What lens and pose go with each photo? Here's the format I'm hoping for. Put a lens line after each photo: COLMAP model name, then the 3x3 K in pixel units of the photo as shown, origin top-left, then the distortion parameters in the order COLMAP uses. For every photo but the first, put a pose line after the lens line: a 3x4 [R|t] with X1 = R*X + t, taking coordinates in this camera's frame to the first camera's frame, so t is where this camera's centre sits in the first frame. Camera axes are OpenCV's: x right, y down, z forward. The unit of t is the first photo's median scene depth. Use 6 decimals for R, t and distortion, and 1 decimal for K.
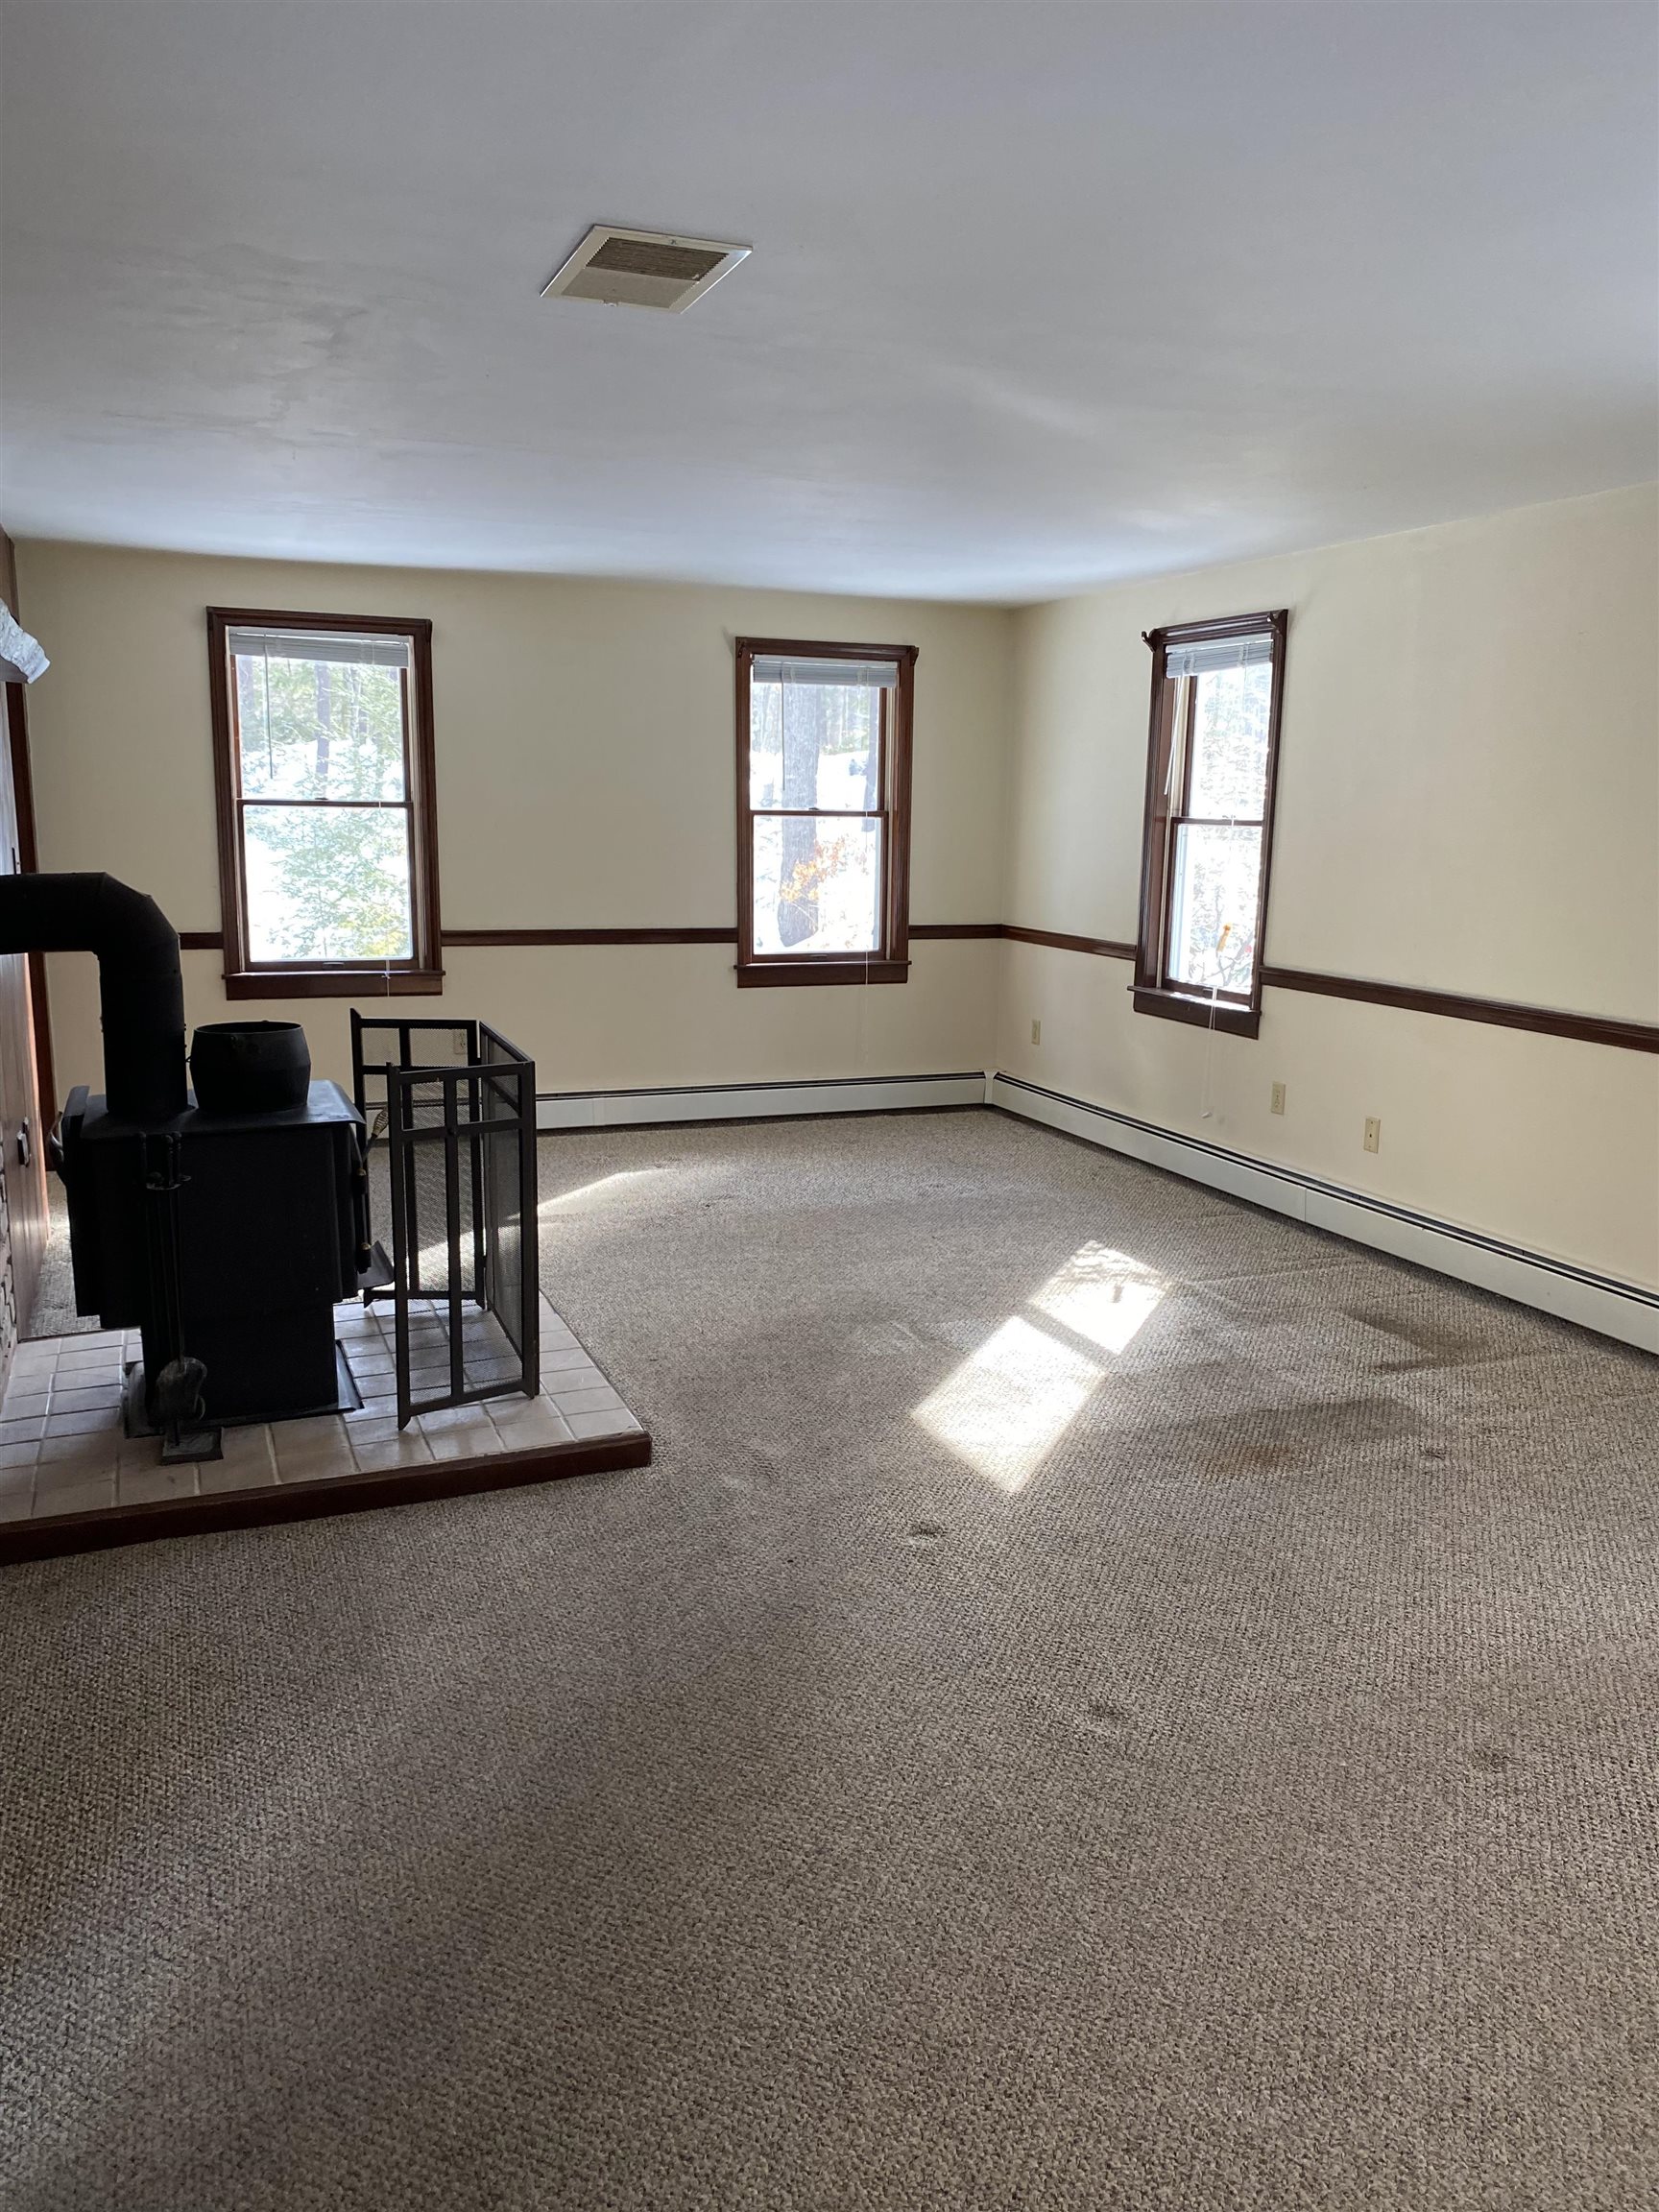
lens RADIAL K [[1675.0, 0, 829.5], [0, 1675.0, 1106.0], [0, 0, 1]] dist [0.045704, -0.093904]
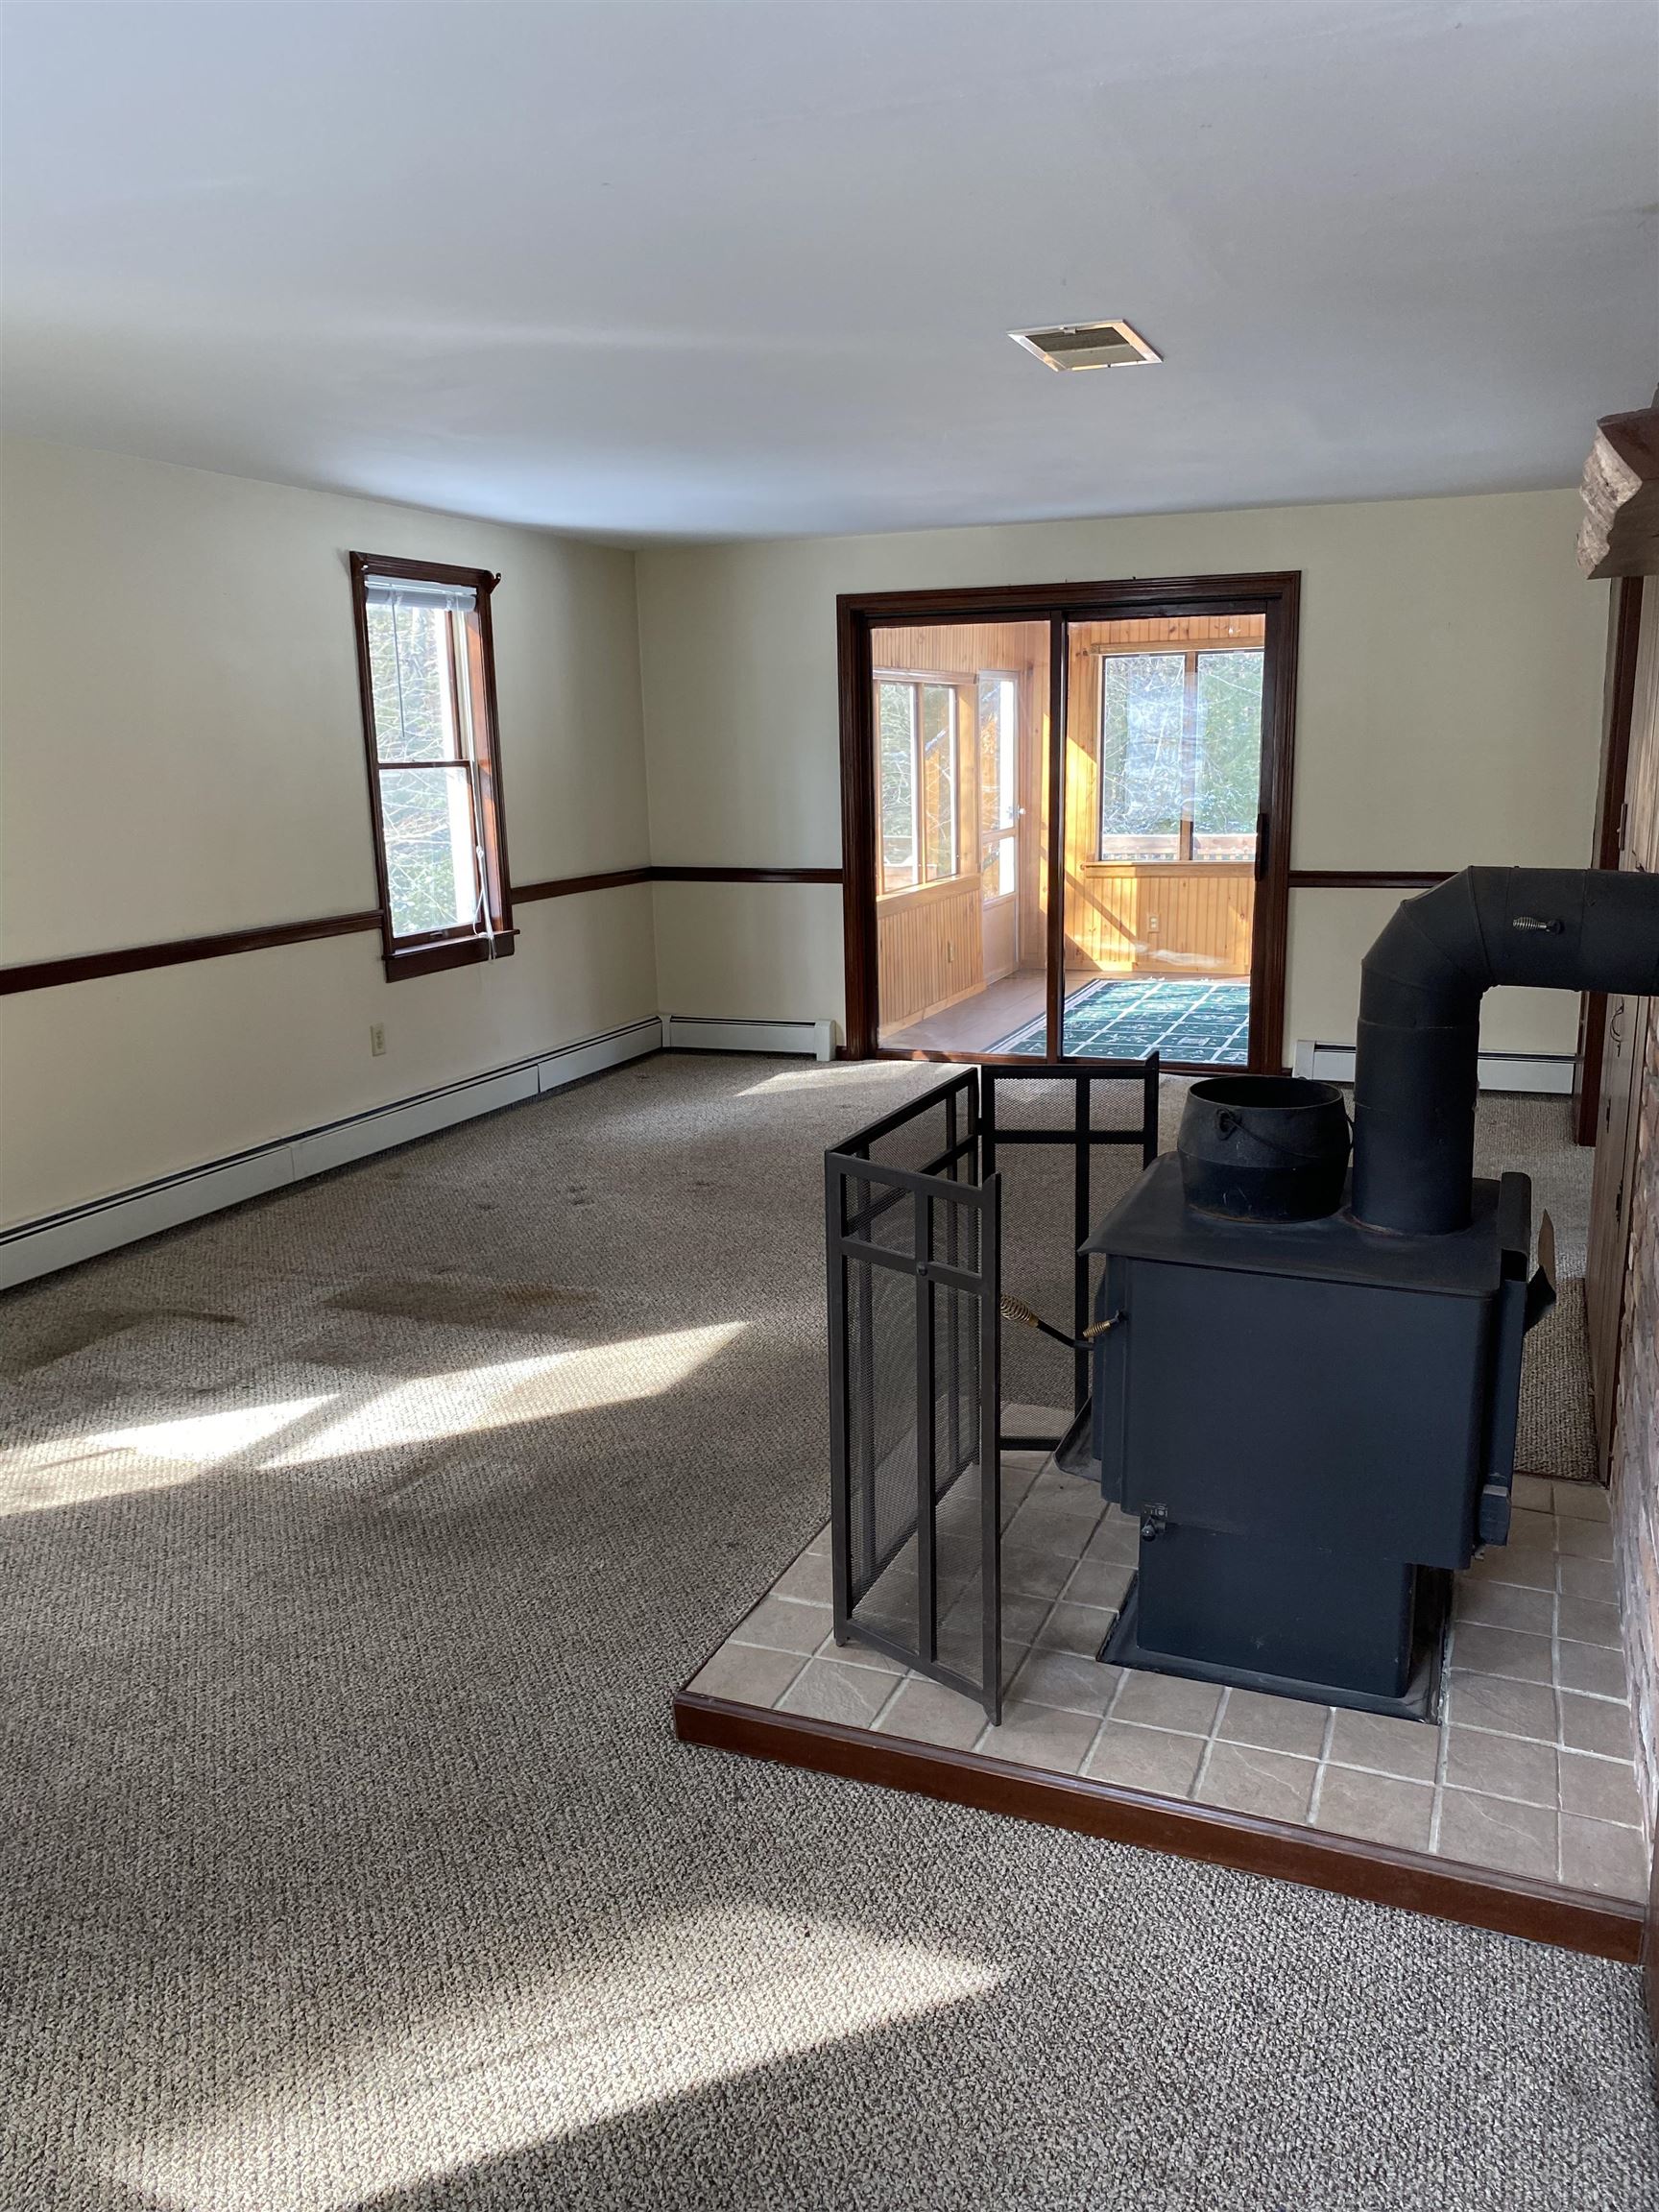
lens RADIAL K [[1677.5, 0, 835.7], [0, 1677.5, 1141.0], [0, 0, 1]] dist [0.101808, -0.154212]
pose [[-0.741157, -0.152347, 0.653817, -0.578713], [0.128080, 0.923933, 0.360477, -0.259311], [-0.659000, 0.350911, -0.665267, 1.393066]]
